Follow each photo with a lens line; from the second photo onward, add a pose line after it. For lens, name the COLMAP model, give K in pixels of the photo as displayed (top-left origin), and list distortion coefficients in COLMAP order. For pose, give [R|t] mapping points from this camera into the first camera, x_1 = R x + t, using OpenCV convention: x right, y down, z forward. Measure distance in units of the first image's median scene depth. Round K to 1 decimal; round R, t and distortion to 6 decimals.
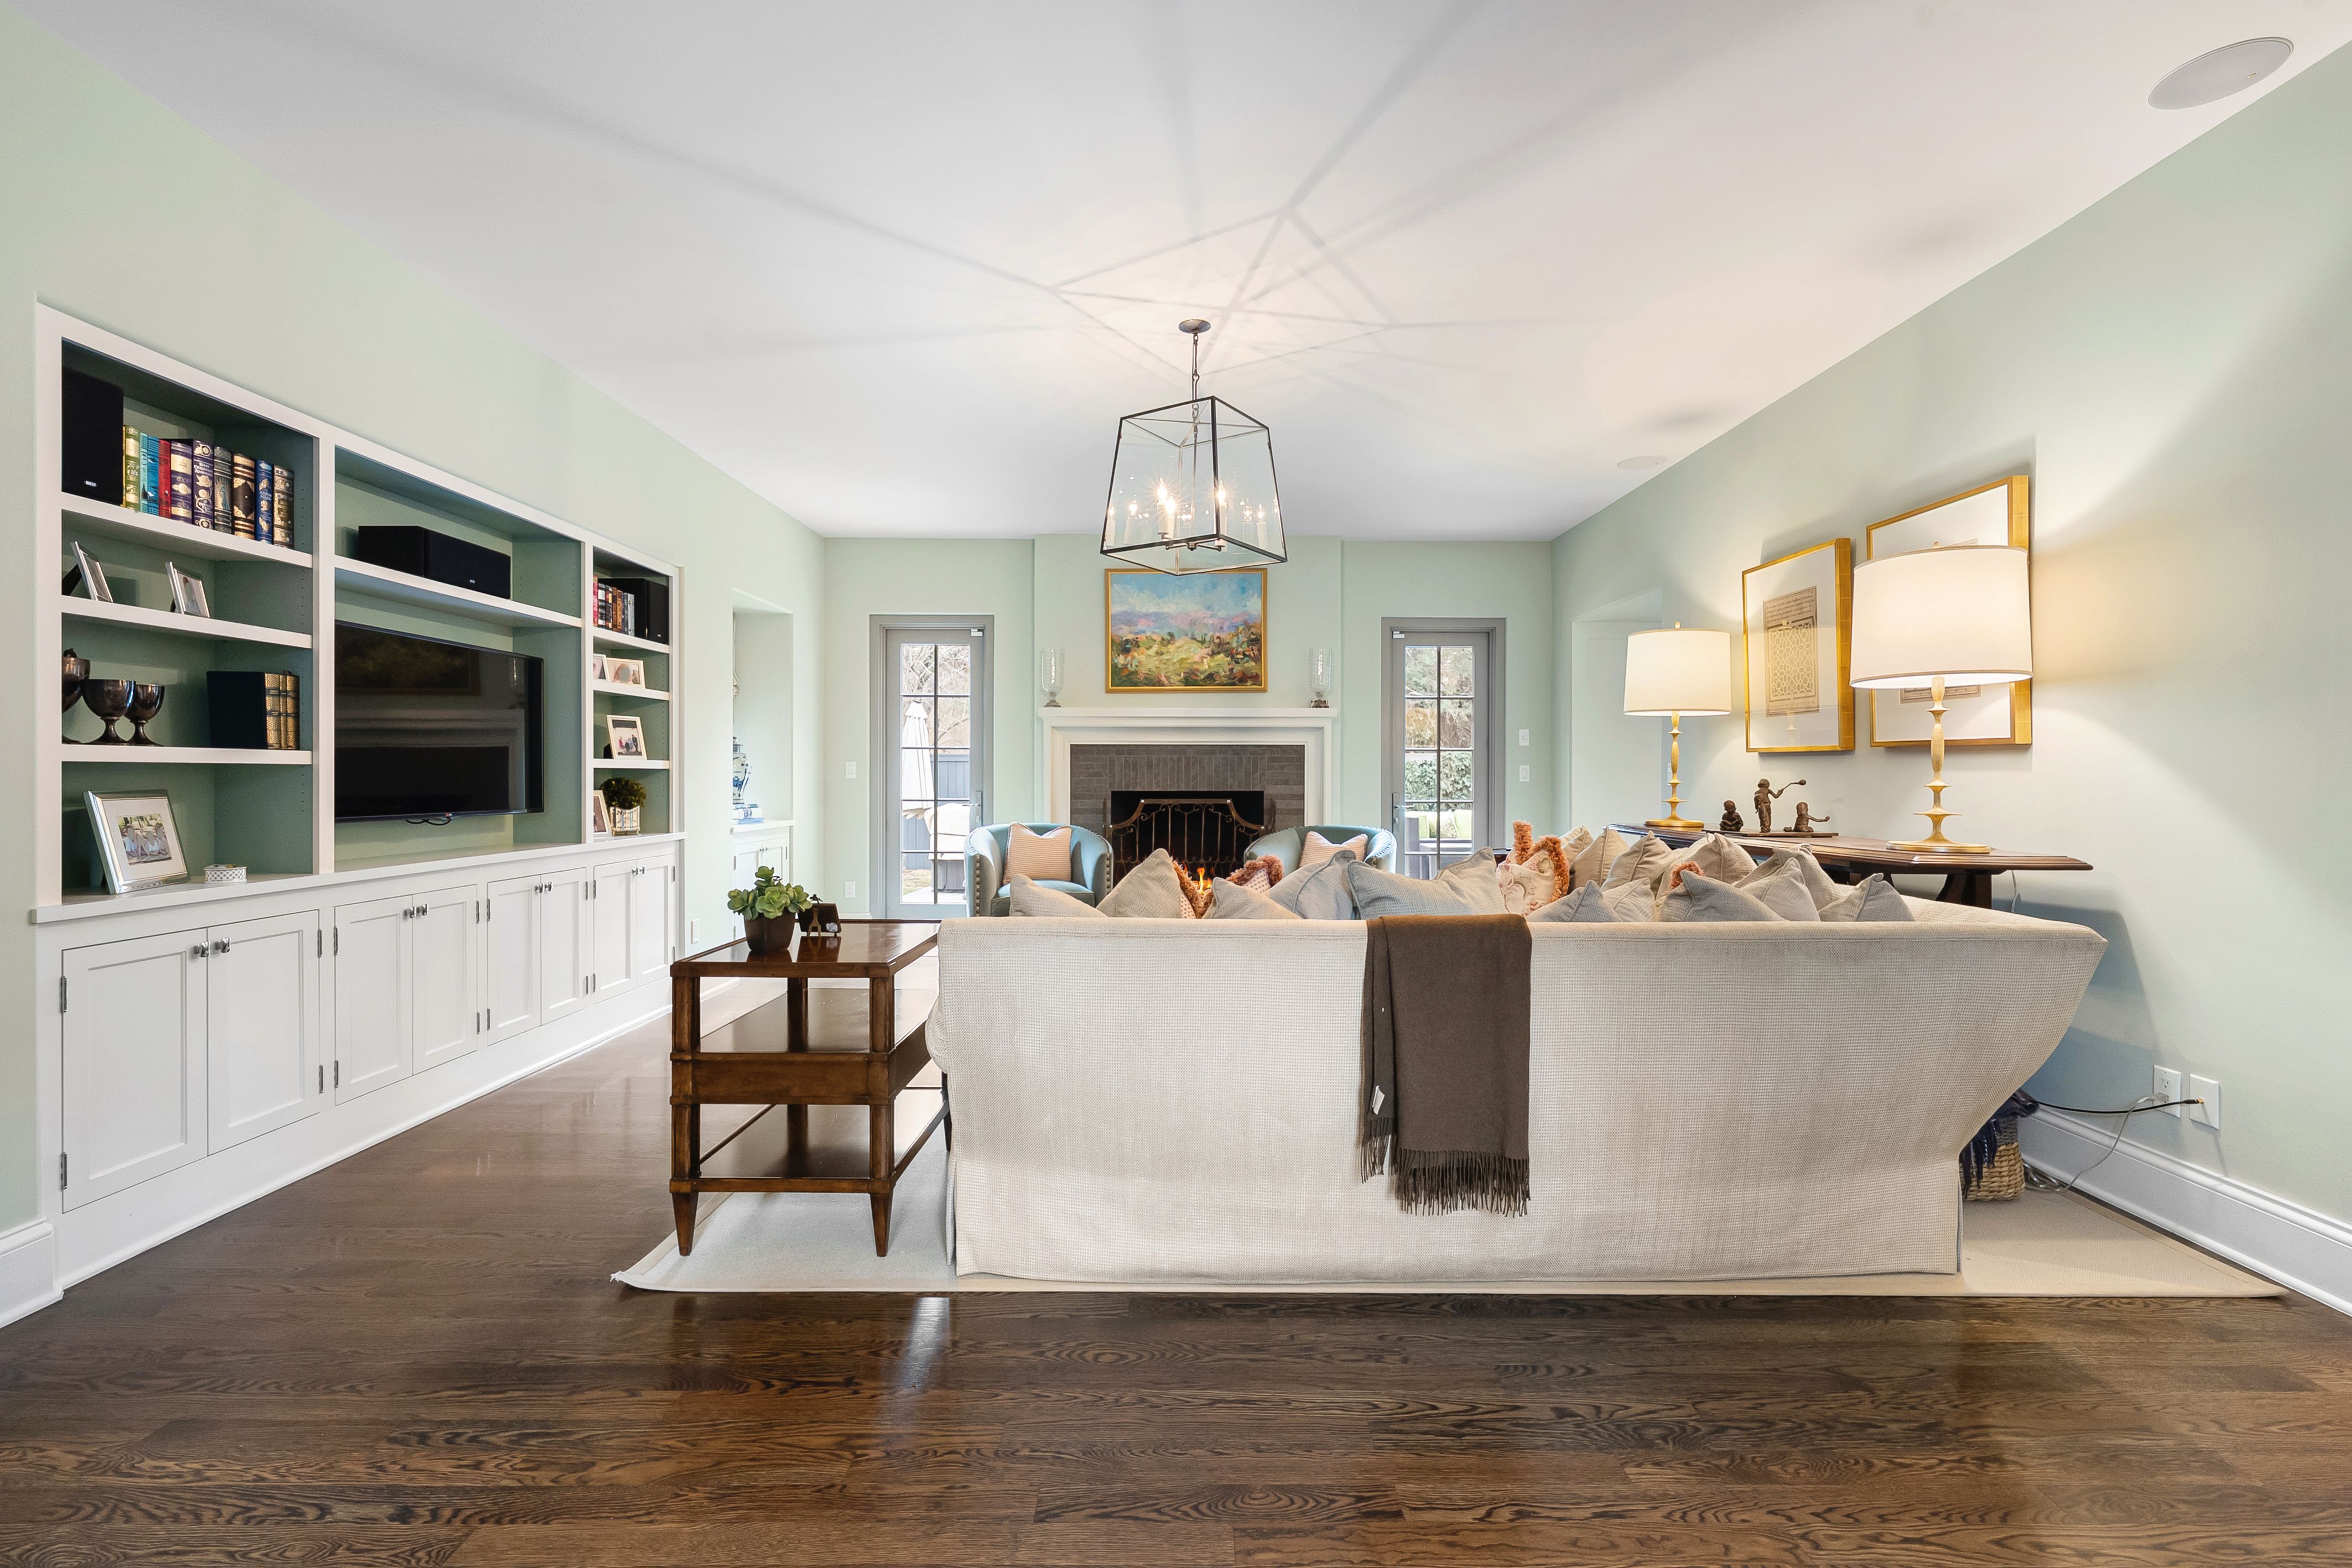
lens RADIAL K [[1000.8, 0, 1177.4], [0, 1000.8, 781.6], [0, 0, 1]] dist [0.002164, -0.000145]
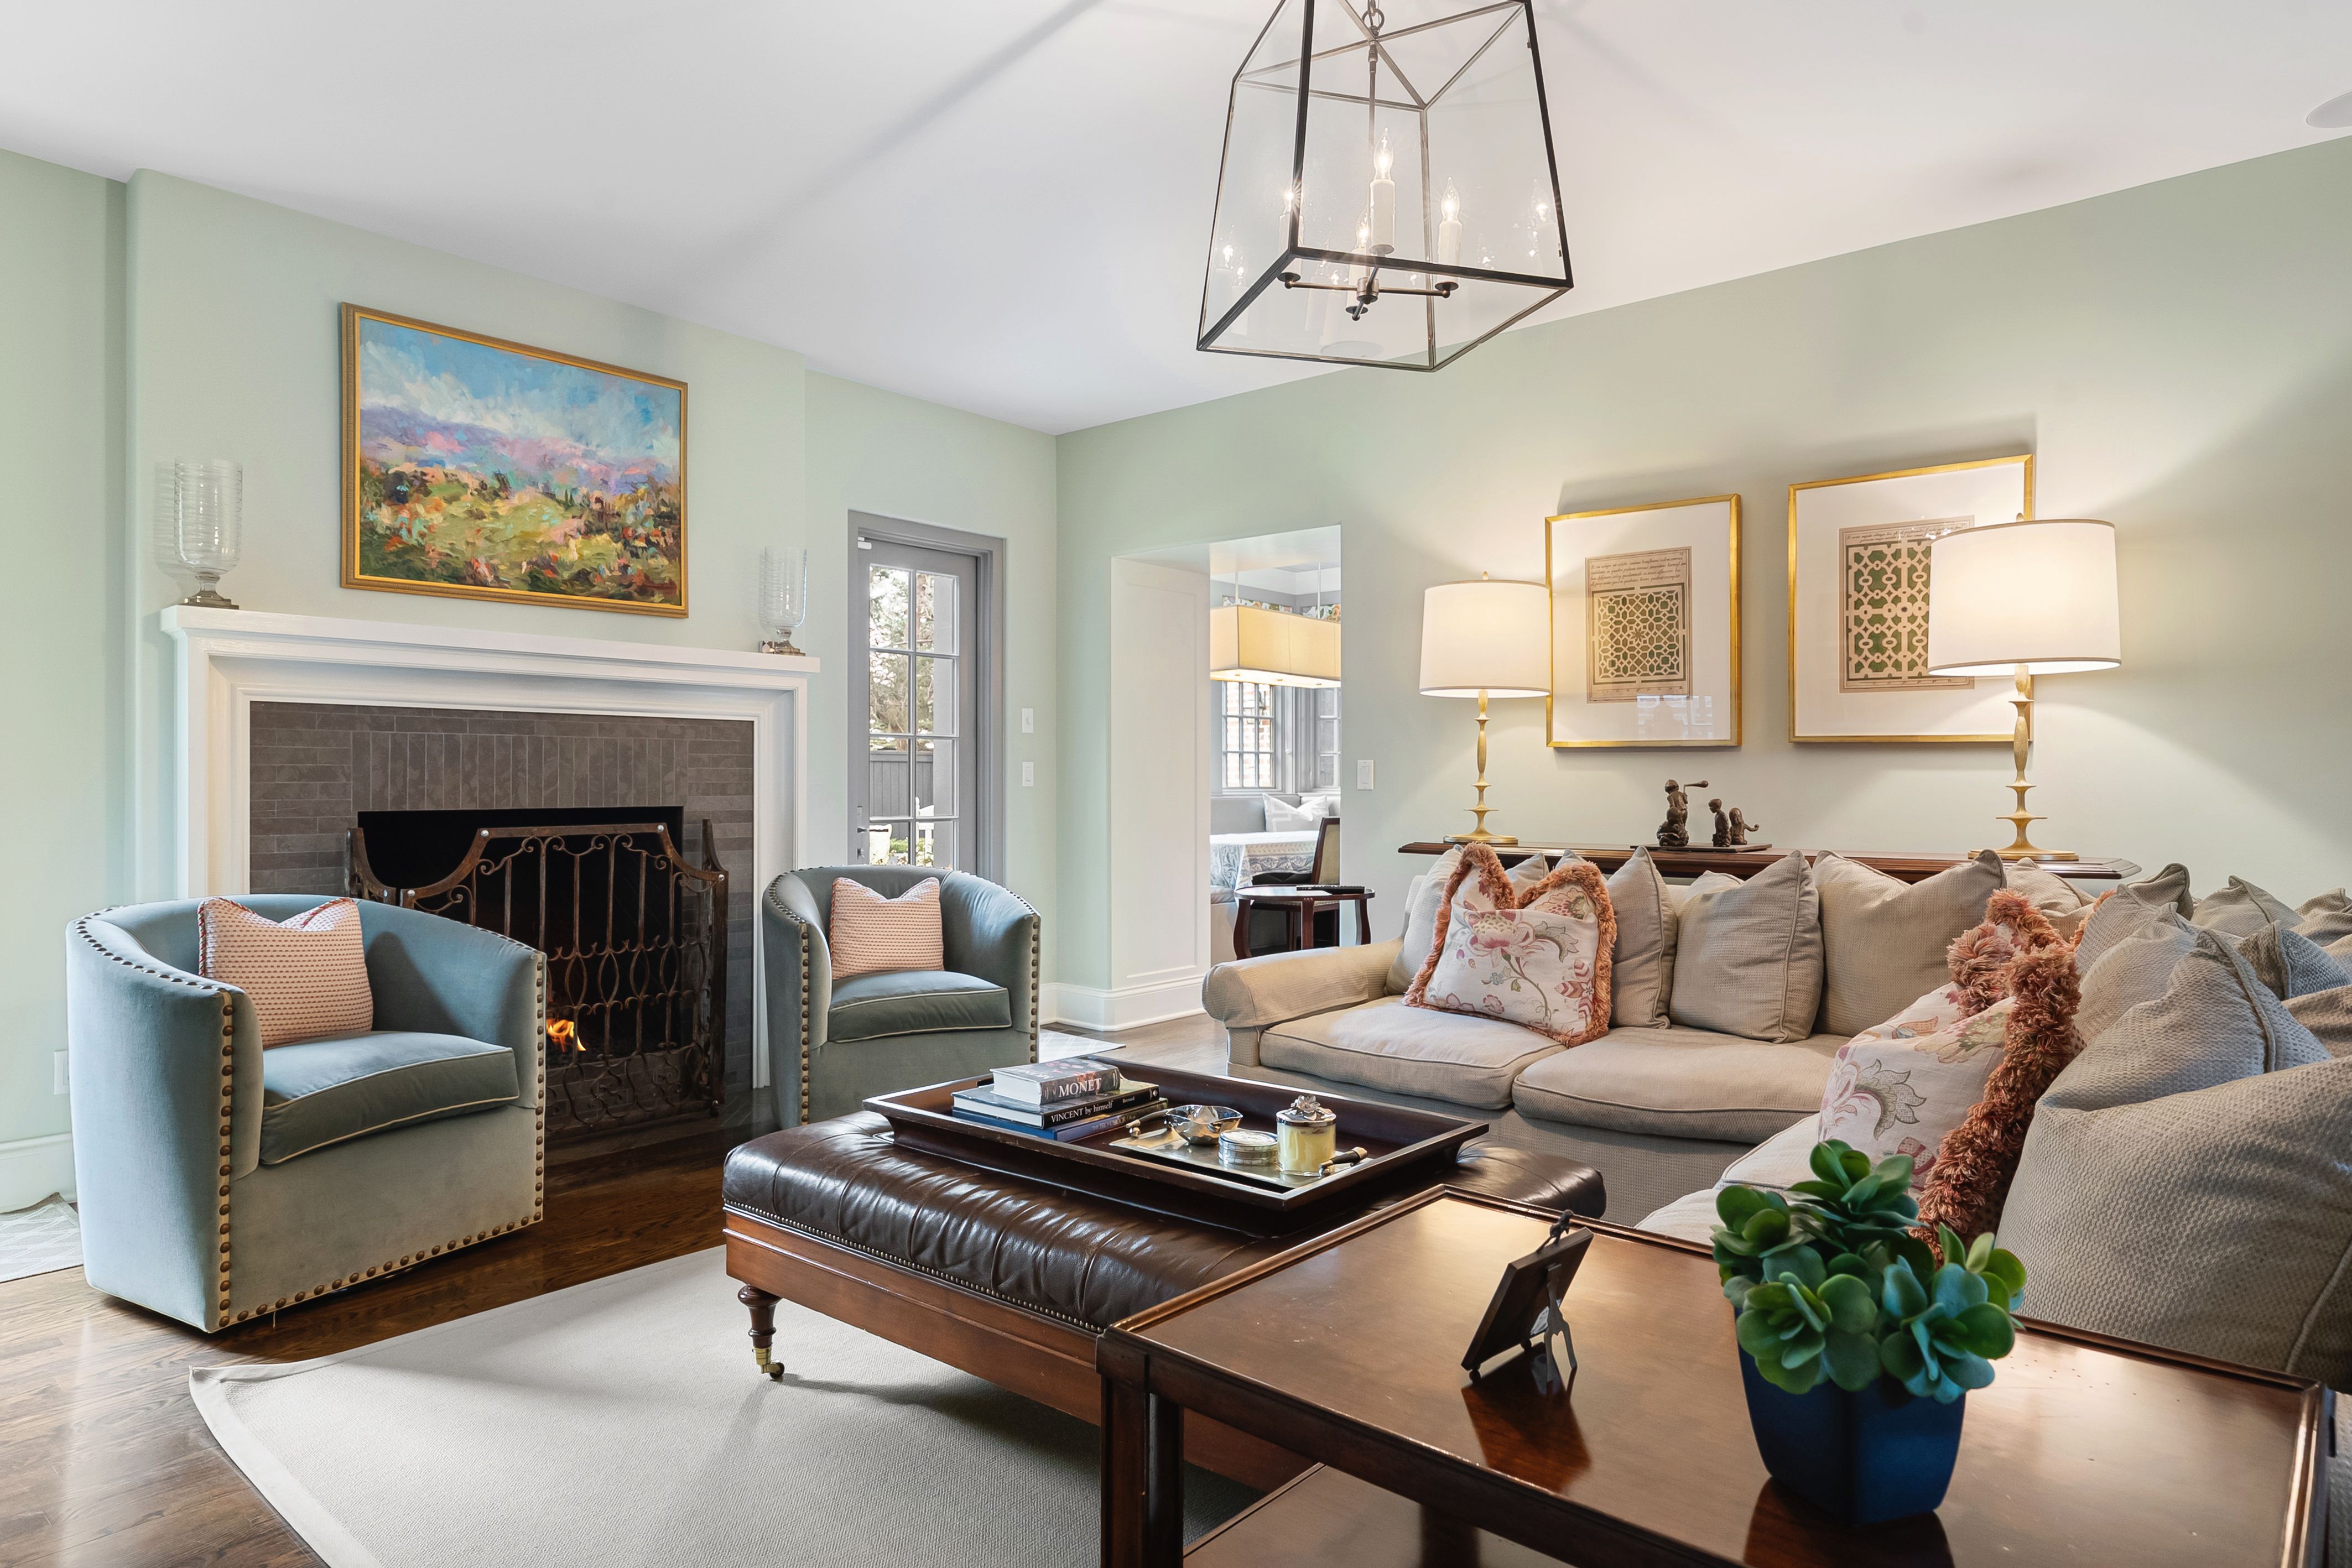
lens RADIAL K [[1343.2, 0, 1177.2], [0, 1343.2, 775.4], [0, 0, 1]] dist [-0.001512, -0.000284]
pose [[0.654321, 0.001653, 0.756215, -0.276929], [0.005346, 0.999963, -0.006811, -0.000633], [-0.756198, 0.008500, 0.654288, 0.344492]]
